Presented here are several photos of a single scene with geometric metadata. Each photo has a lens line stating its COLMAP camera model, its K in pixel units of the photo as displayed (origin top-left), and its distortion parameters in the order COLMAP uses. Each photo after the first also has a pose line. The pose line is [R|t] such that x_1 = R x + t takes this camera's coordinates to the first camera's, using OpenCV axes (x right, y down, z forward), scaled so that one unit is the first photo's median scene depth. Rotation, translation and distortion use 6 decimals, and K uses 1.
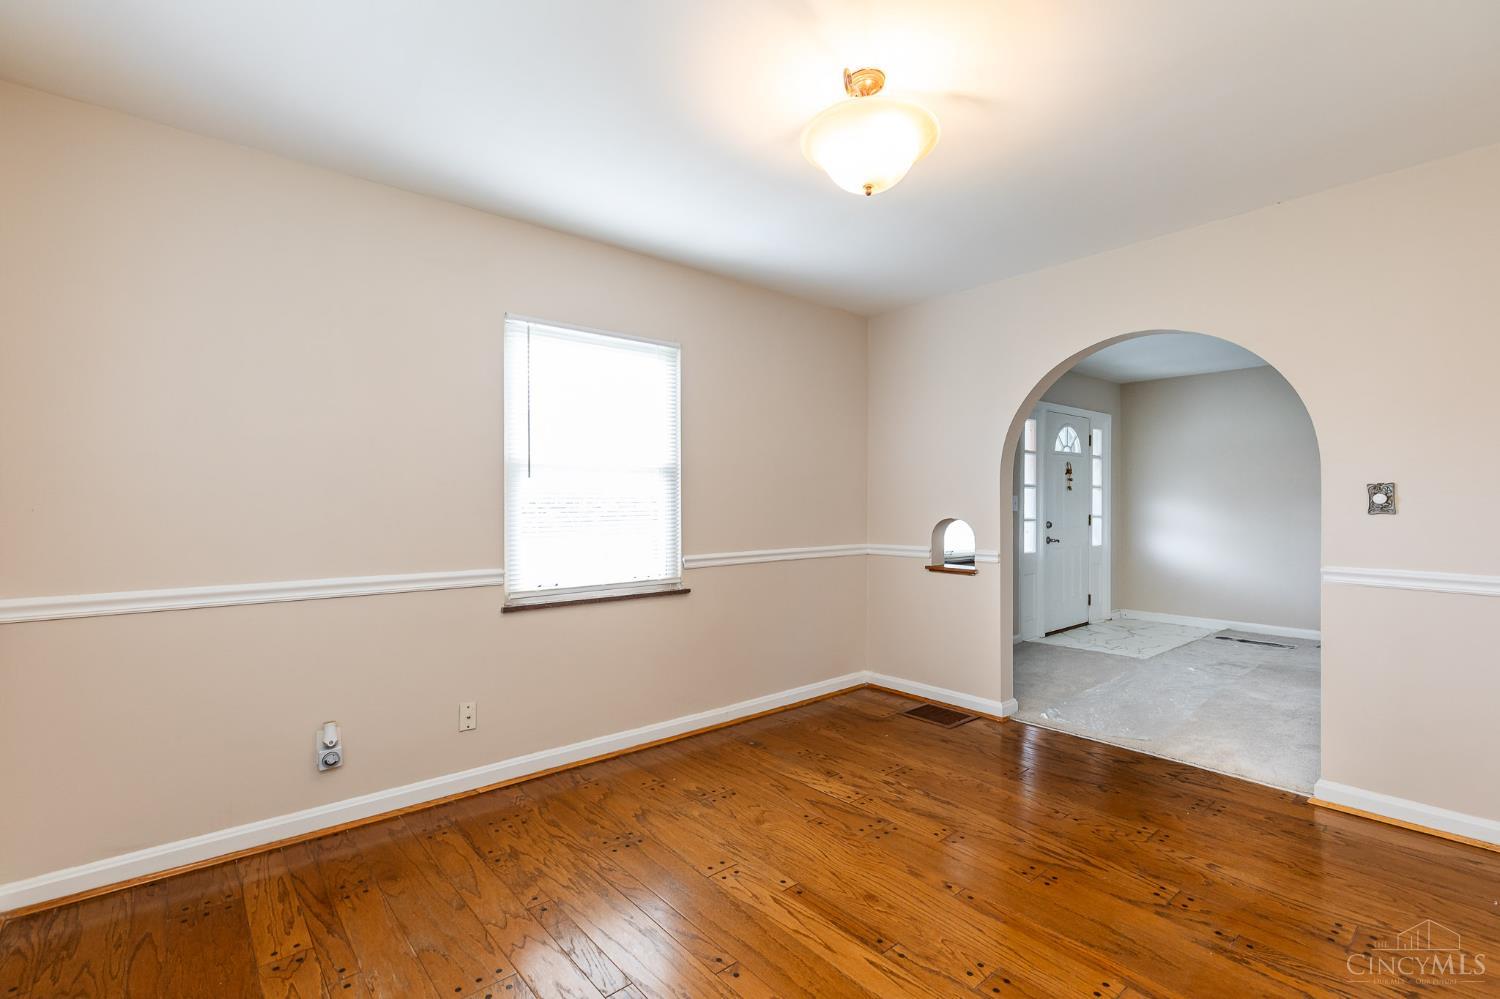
lens RADIAL K [[670.0, 0, 750.0], [0, 670.0, 499.5], [0, 0, 1]] dist [0.002364, 0.000731]
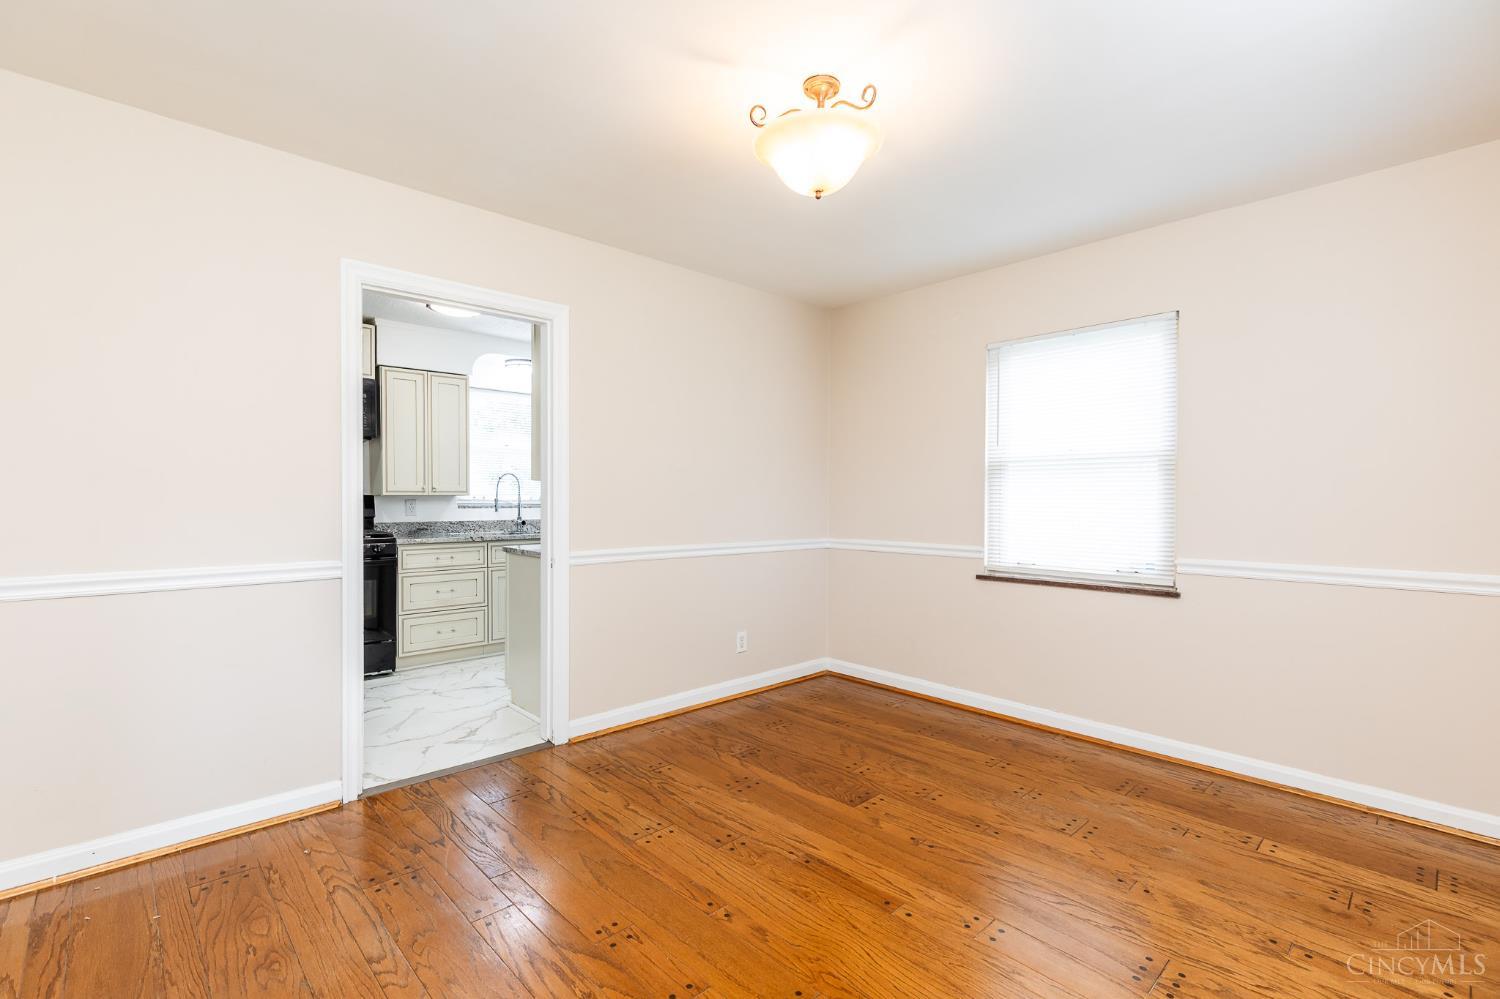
lens RADIAL K [[680.2, 0, 737.1], [0, 680.2, 506.2], [0, 0, 1]] dist [-0.000128, 0.007266]
pose [[-0.999346, -0.002209, -0.036081, 0.311803], [-0.002562, 0.999949, 0.009754, 0.010940], [0.036058, 0.009840, -0.999301, 1.886272]]
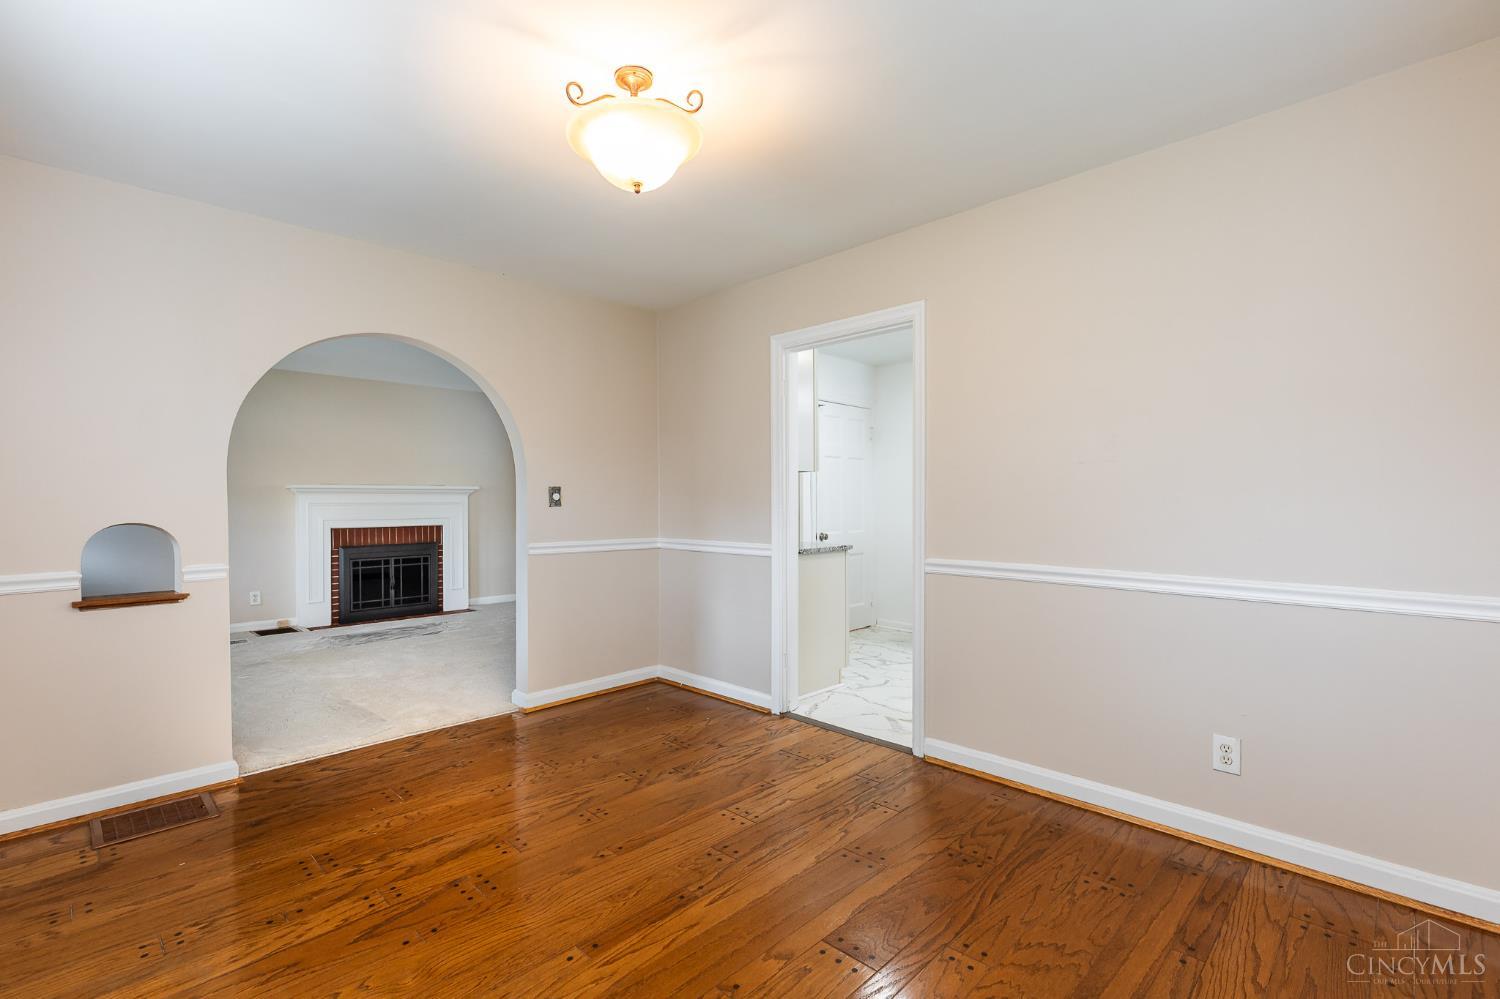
lens RADIAL K [[680.2, 0, 737.1], [0, 680.2, 506.2], [0, 0, 1]] dist [-0.000128, 0.007266]
pose [[-0.073967, -0.009421, 0.997216, -0.787854], [-0.002165, 0.999955, 0.009287, 0.006004], [-0.997258, -0.001472, -0.073984, 0.850618]]
